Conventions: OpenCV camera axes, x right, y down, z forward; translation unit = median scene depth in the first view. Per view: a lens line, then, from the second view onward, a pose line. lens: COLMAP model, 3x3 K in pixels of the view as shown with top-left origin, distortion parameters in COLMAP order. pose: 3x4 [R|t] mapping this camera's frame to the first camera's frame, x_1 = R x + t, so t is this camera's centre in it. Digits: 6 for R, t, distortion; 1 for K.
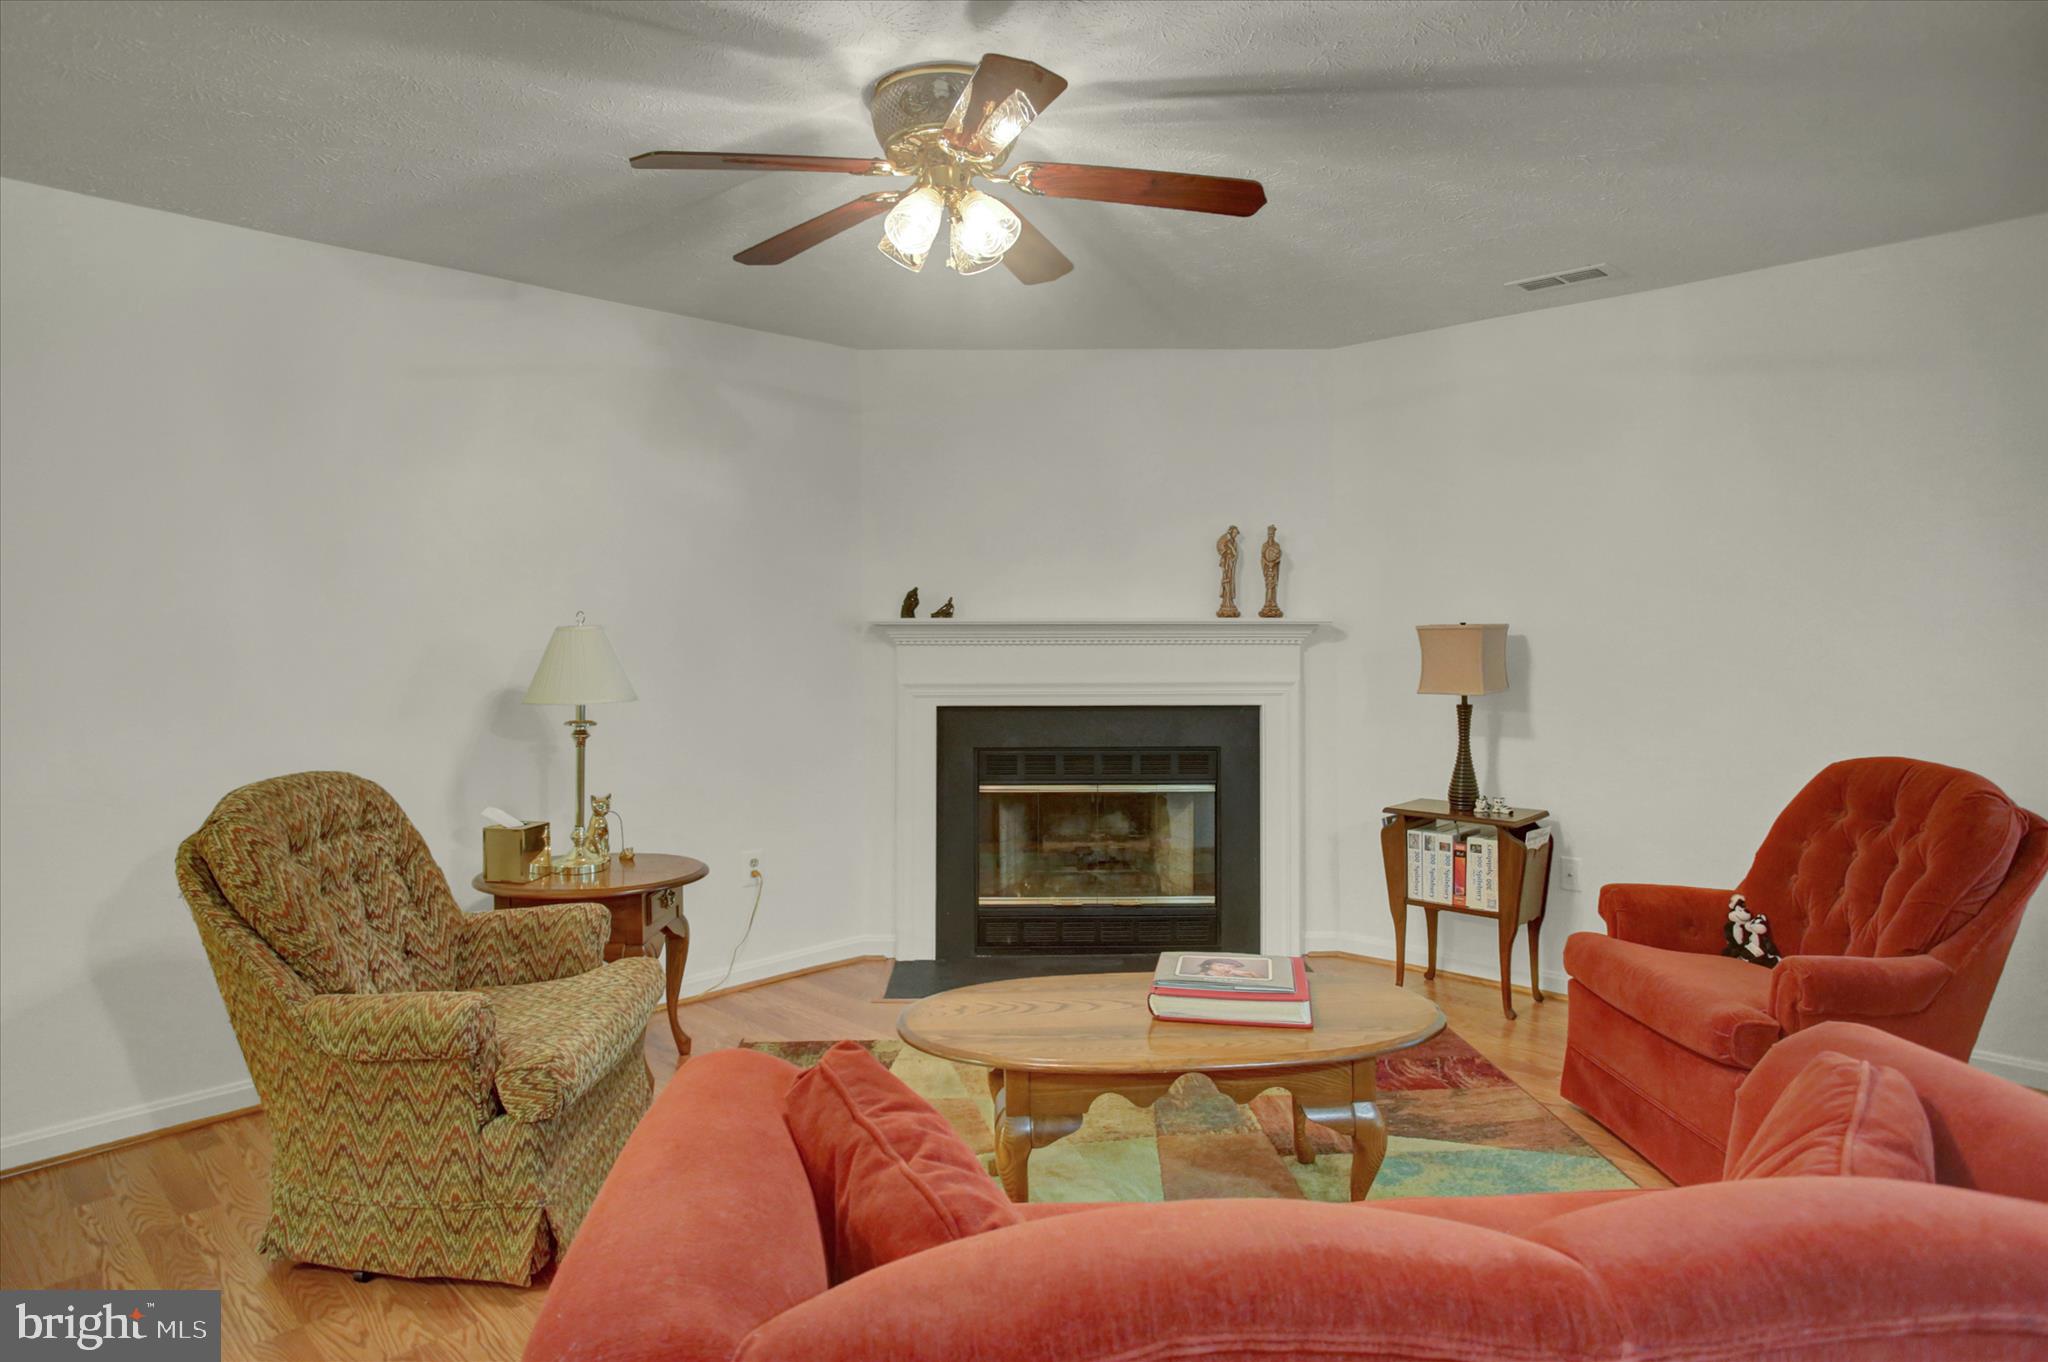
lens RADIAL K [[1164.8, 0, 1031.5], [0, 1164.8, 631.8], [0, 0, 1]] dist [-0.030132, 0.002545]
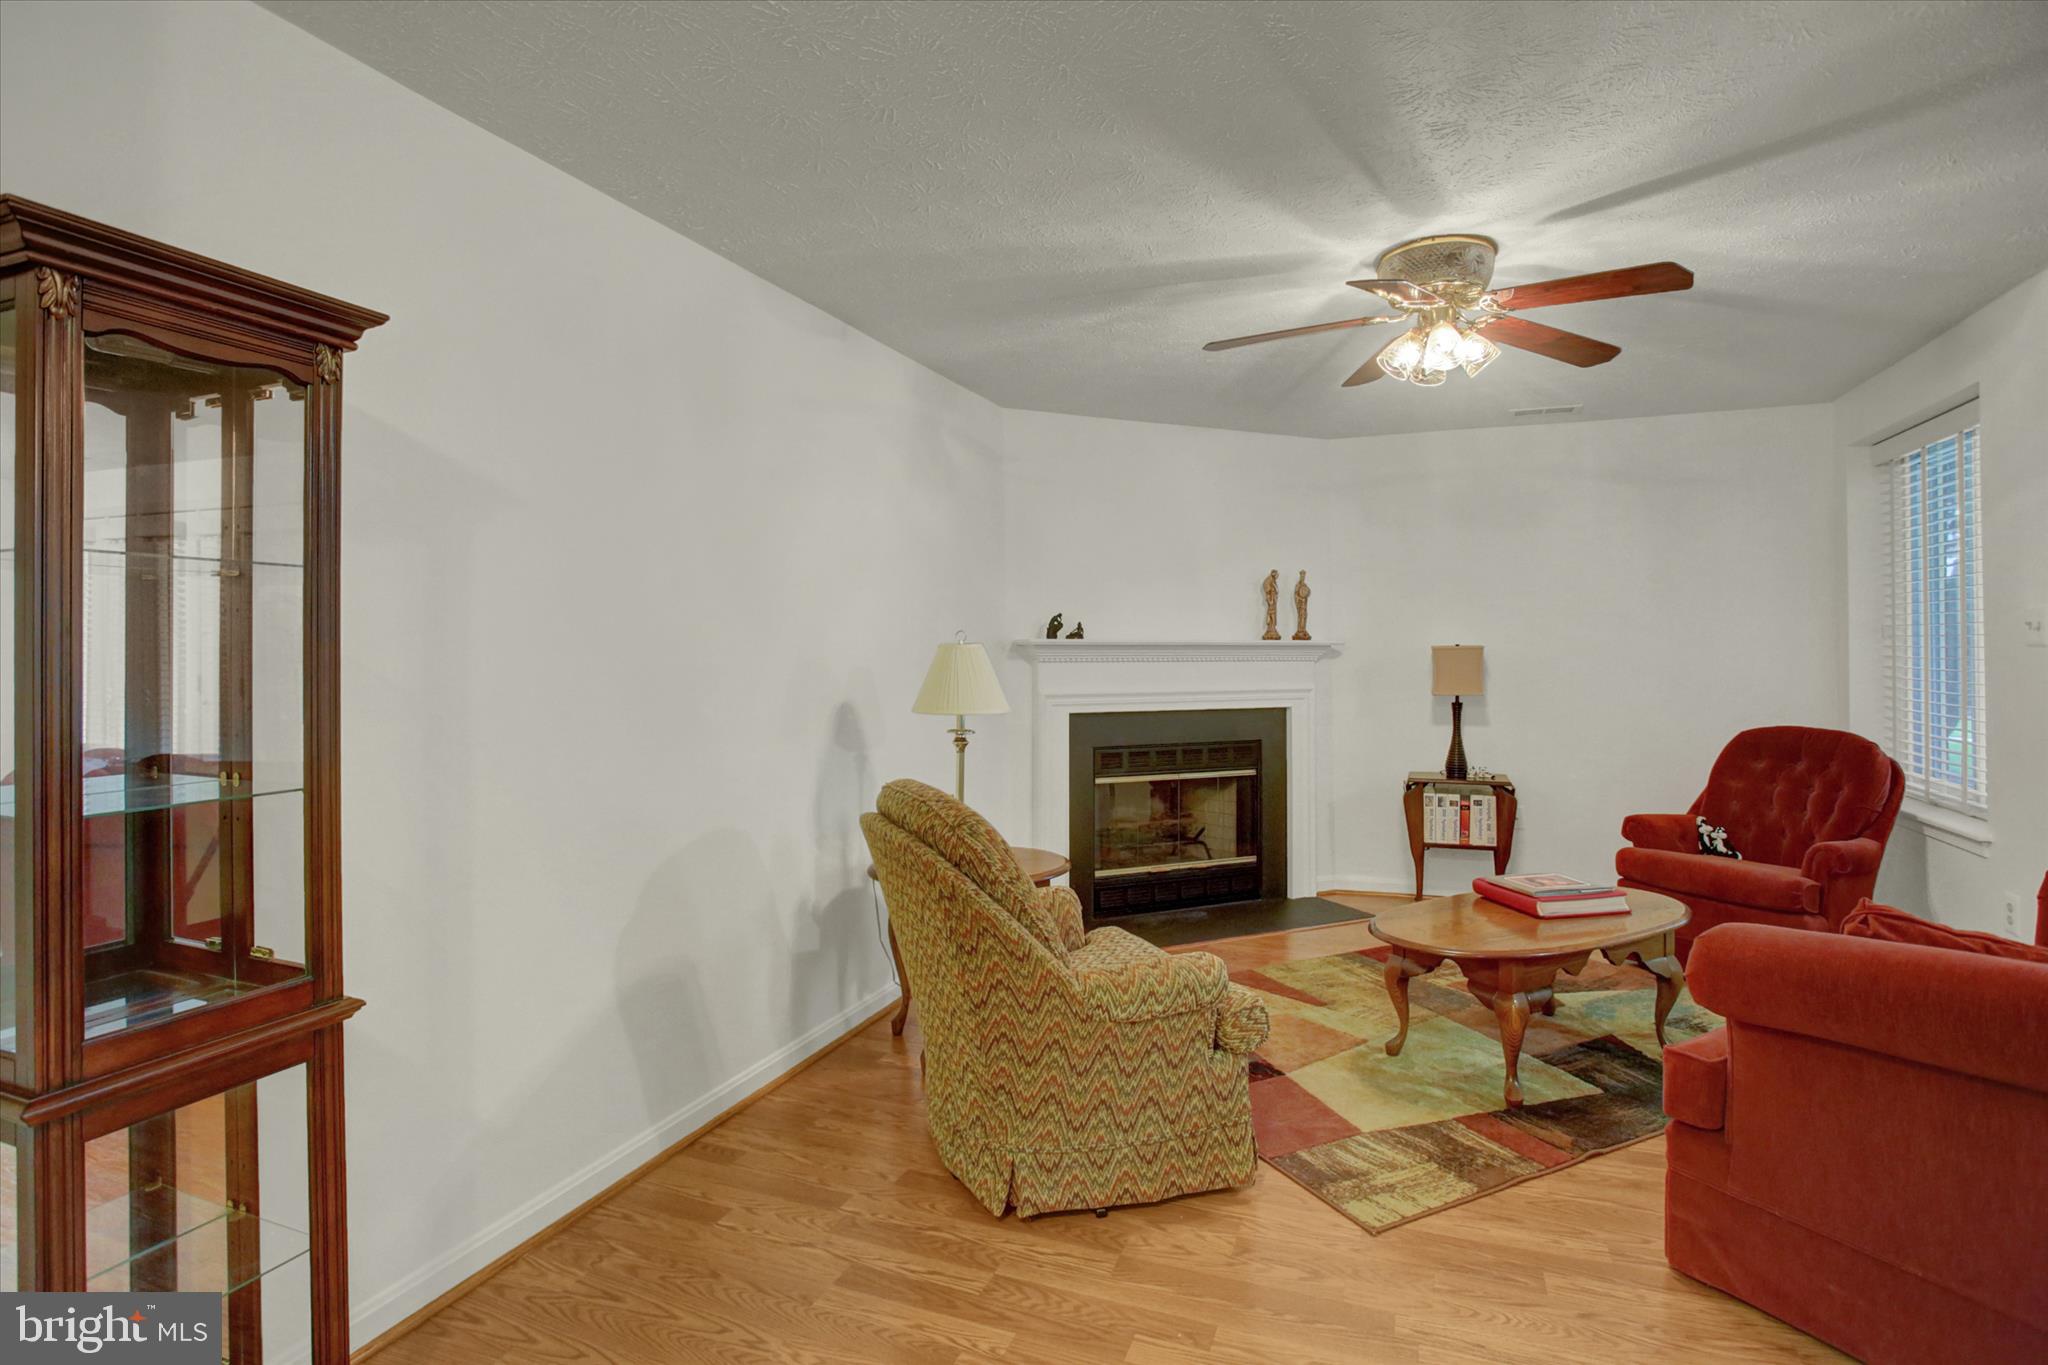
lens RADIAL K [[1022.9, 0, 1017.5], [0, 1022.9, 648.3], [0, 0, 1]] dist [-0.072243, 0.030234]
pose [[0.928256, 0.002890, 0.371930, -0.593951], [-0.001066, 0.999986, -0.005110, 0.003430], [-0.371940, 0.004347, 0.928247, 0.057602]]
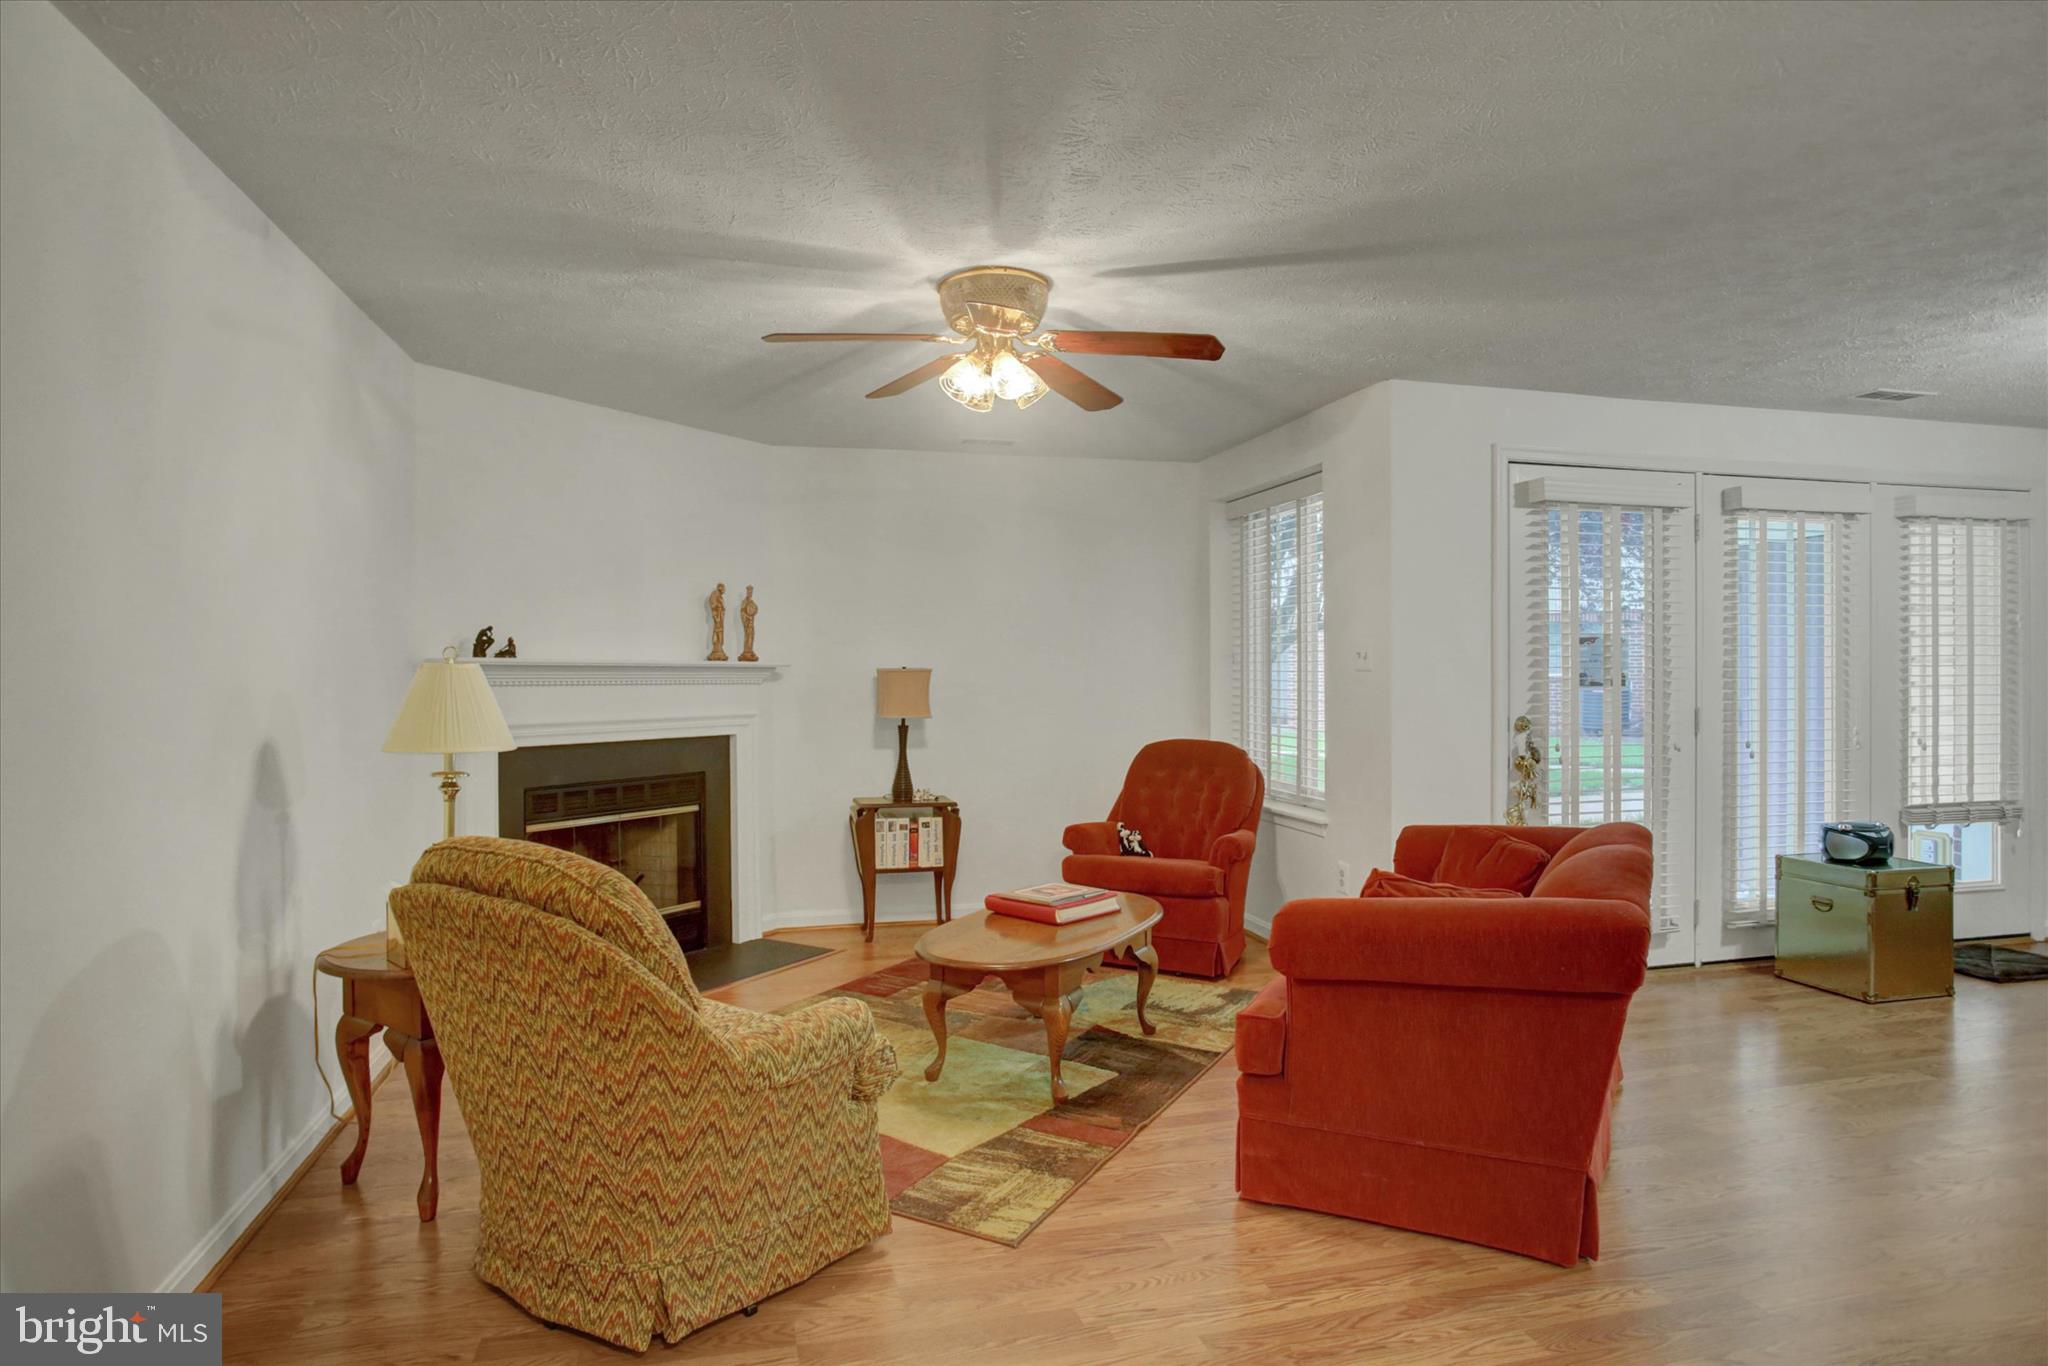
lens RADIAL K [[1137.5, 0, 1001.6], [0, 1137.5, 677.1], [0, 0, 1]] dist [-0.068735, 0.033566]
pose [[0.533366, 0.001753, 0.845883, -0.743376], [-0.002094, 0.999998, -0.000752, 0.004663], [-0.845882, -0.001370, 0.533368, 0.167574]]
